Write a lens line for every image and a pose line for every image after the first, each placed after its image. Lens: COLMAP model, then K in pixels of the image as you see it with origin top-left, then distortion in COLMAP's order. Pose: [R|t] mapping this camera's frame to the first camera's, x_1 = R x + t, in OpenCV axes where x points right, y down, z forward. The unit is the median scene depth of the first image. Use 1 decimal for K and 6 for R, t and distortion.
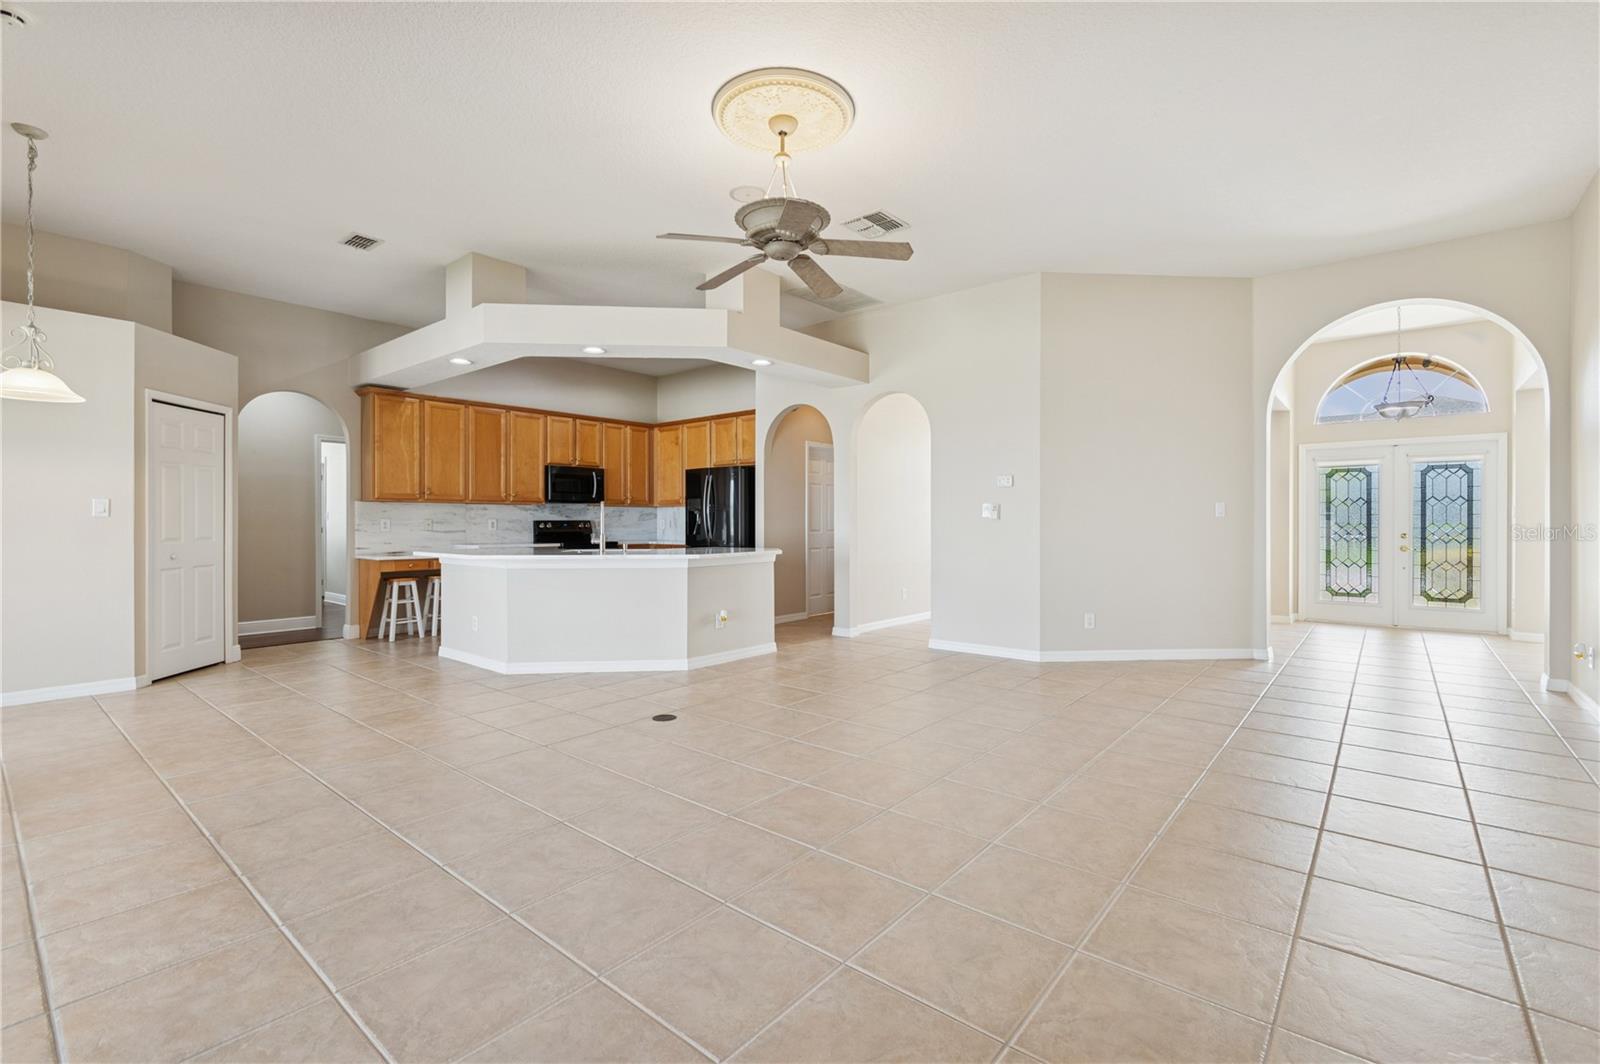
lens RADIAL K [[702.8, 0, 801.6], [0, 702.8, 524.4], [0, 0, 1]] dist [-0.000780, 0.000078]
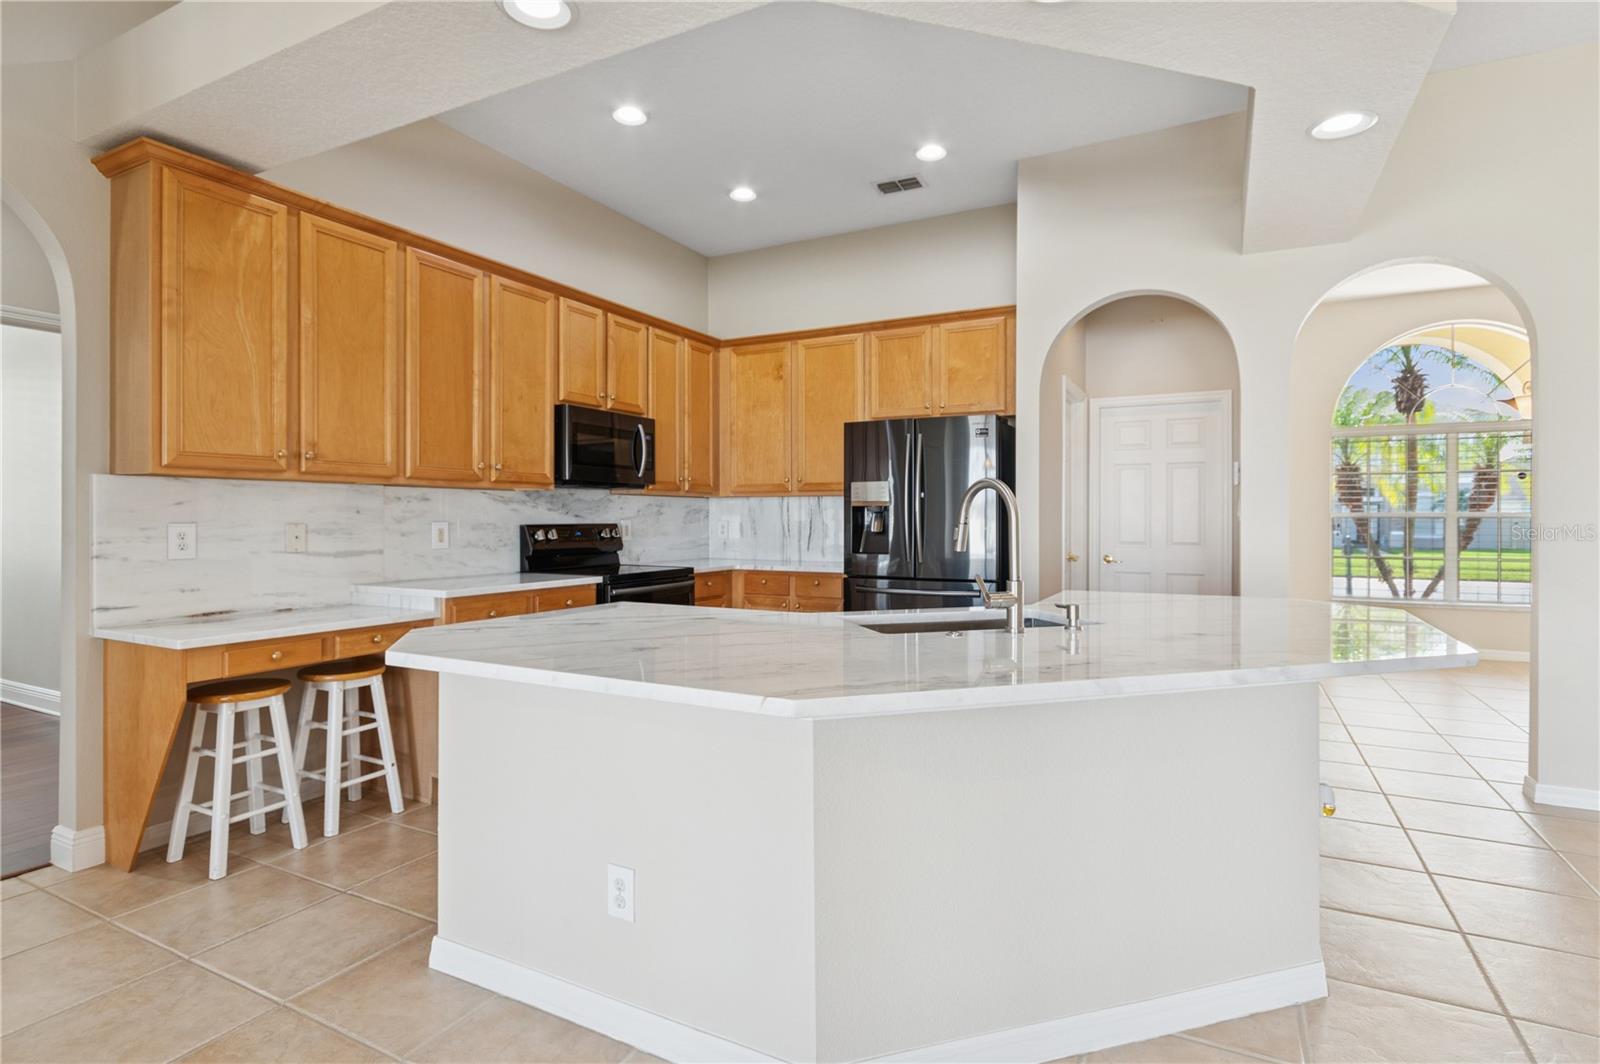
lens RADIAL K [[801.9, 0, 803.4], [0, 801.9, 520.1], [0, 0, 1]] dist [0.000662, -0.003338]
pose [[0.977584, 0.001621, 0.210541, -0.319994], [-0.001889, 0.999998, 0.001072, -0.009624], [-0.210539, -0.001446, 0.977584, 0.459501]]
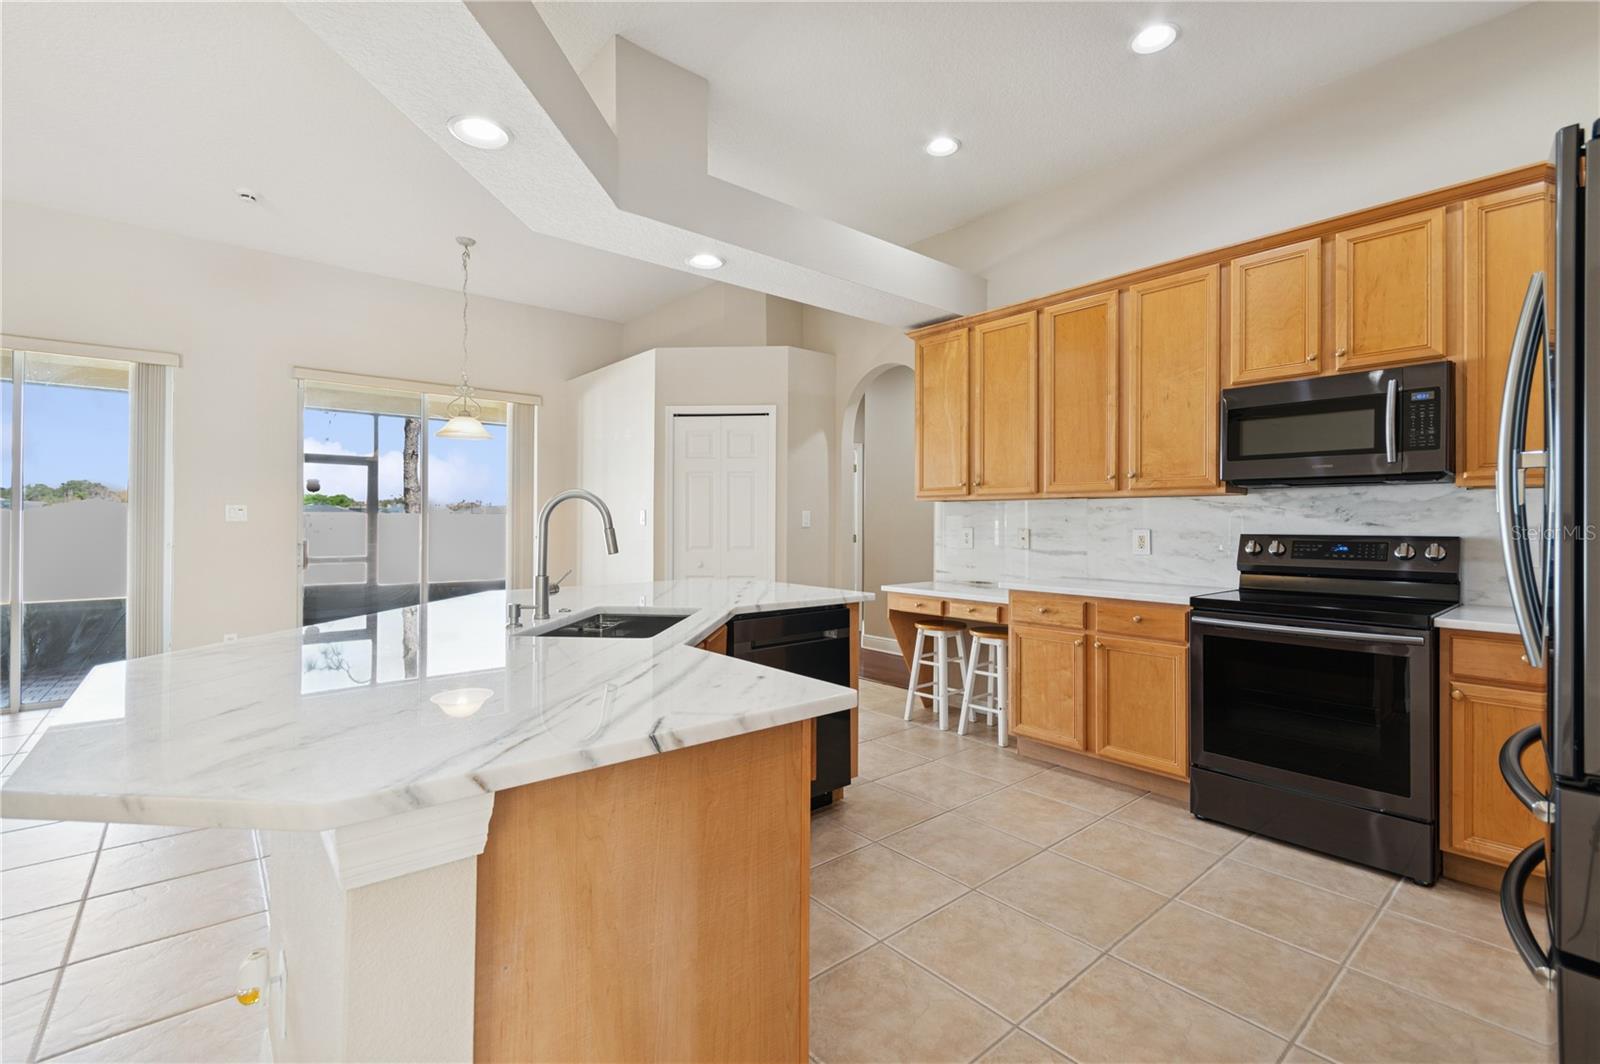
lens RADIAL K [[702.8, 0, 801.3], [0, 702.8, 519.0], [0, 0, 1]] dist [-0.000780, 0.000078]
pose [[-0.168490, -0.003569, -0.985697, 0.055021], [-0.006324, 0.999977, -0.002540, -0.011843], [0.985683, 0.005805, -0.168509, 0.844712]]
